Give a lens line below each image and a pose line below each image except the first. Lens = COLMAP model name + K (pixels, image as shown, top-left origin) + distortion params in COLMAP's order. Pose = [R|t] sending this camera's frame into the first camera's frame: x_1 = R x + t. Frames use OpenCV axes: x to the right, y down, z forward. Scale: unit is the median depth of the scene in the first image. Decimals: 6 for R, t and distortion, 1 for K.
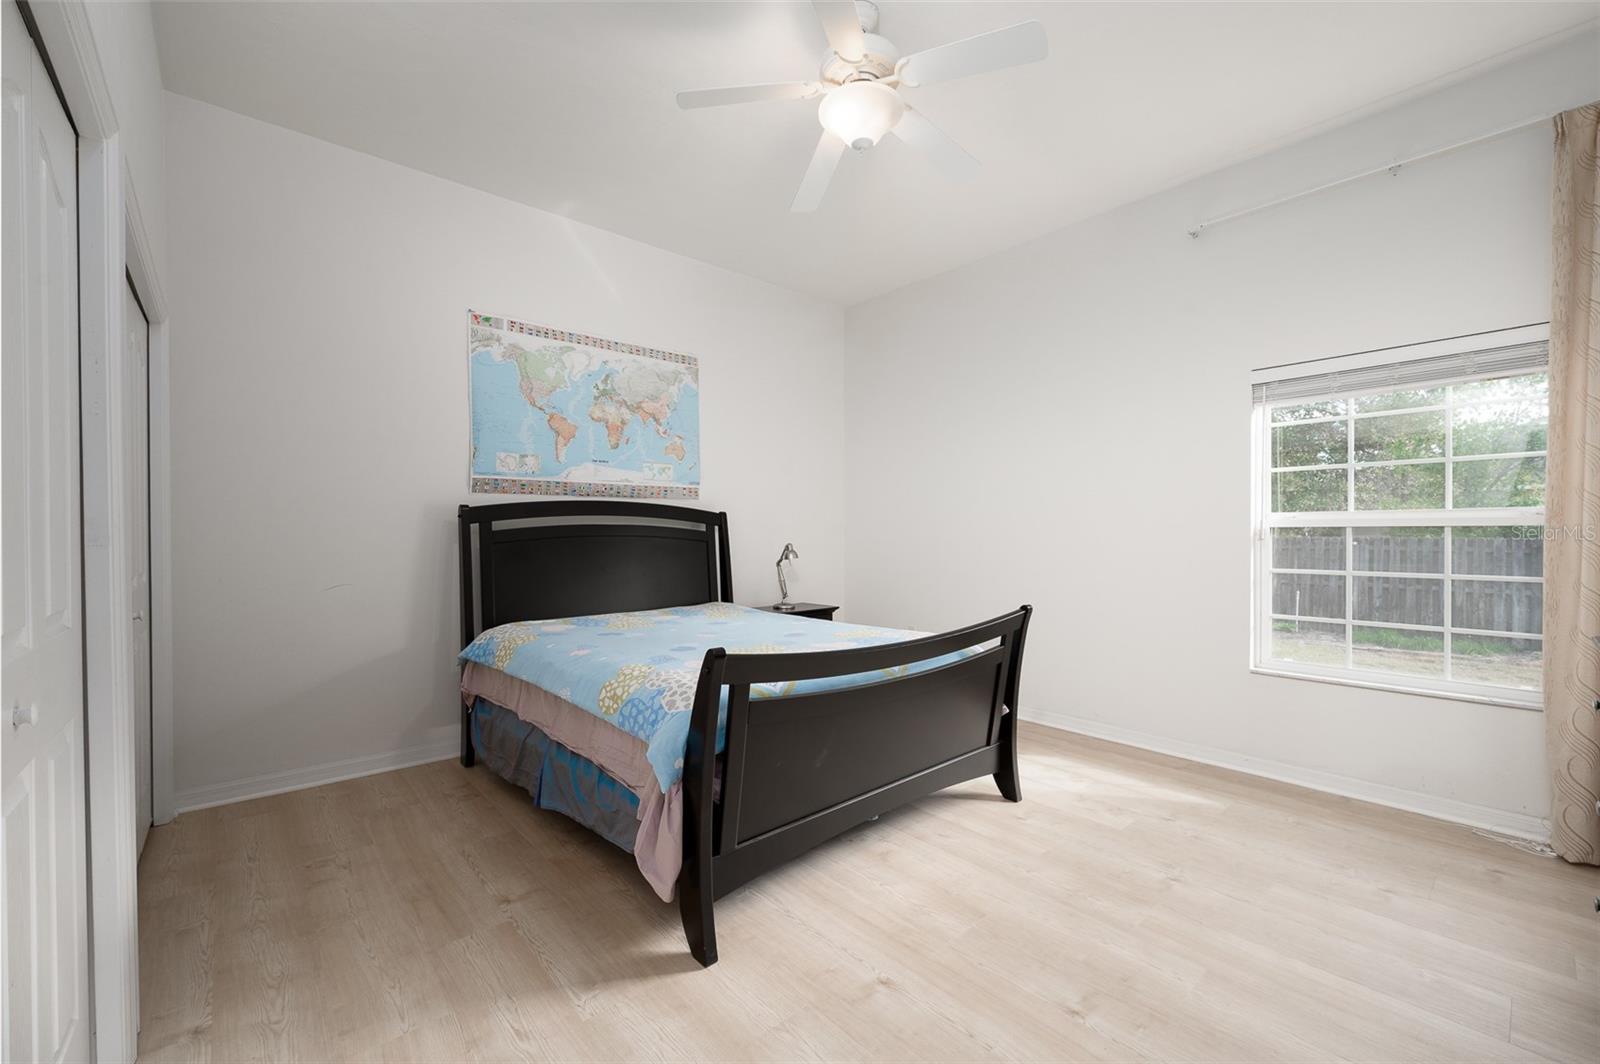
lens RADIAL K [[632.8, 0, 802.8], [0, 632.8, 534.6], [0, 0, 1]] dist [0.000726, 0.000138]
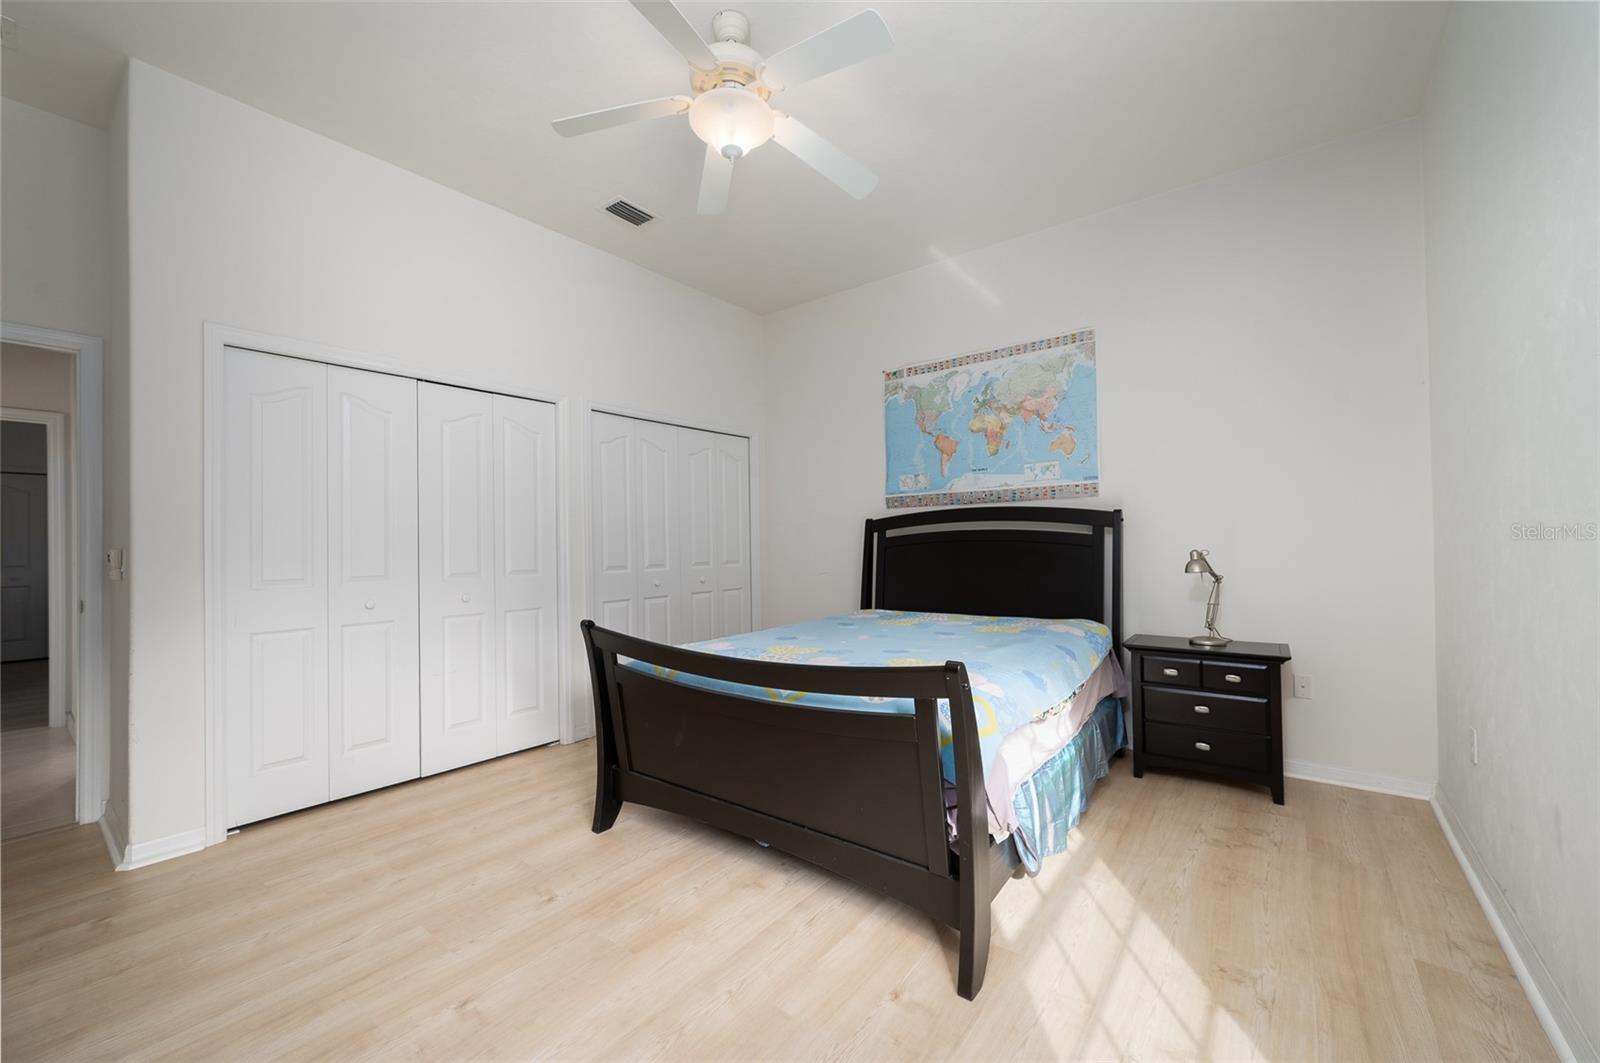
lens RADIAL K [[585.8, 0, 801.9], [0, 585.8, 534.0], [0, 0, 1]] dist [-0.001176, -0.000196]
pose [[0.235970, -0.016628, -0.971618, 0.547881], [0.009770, 0.999844, -0.014739, 0.001975], [0.971711, -0.006015, 0.236096, 0.479777]]
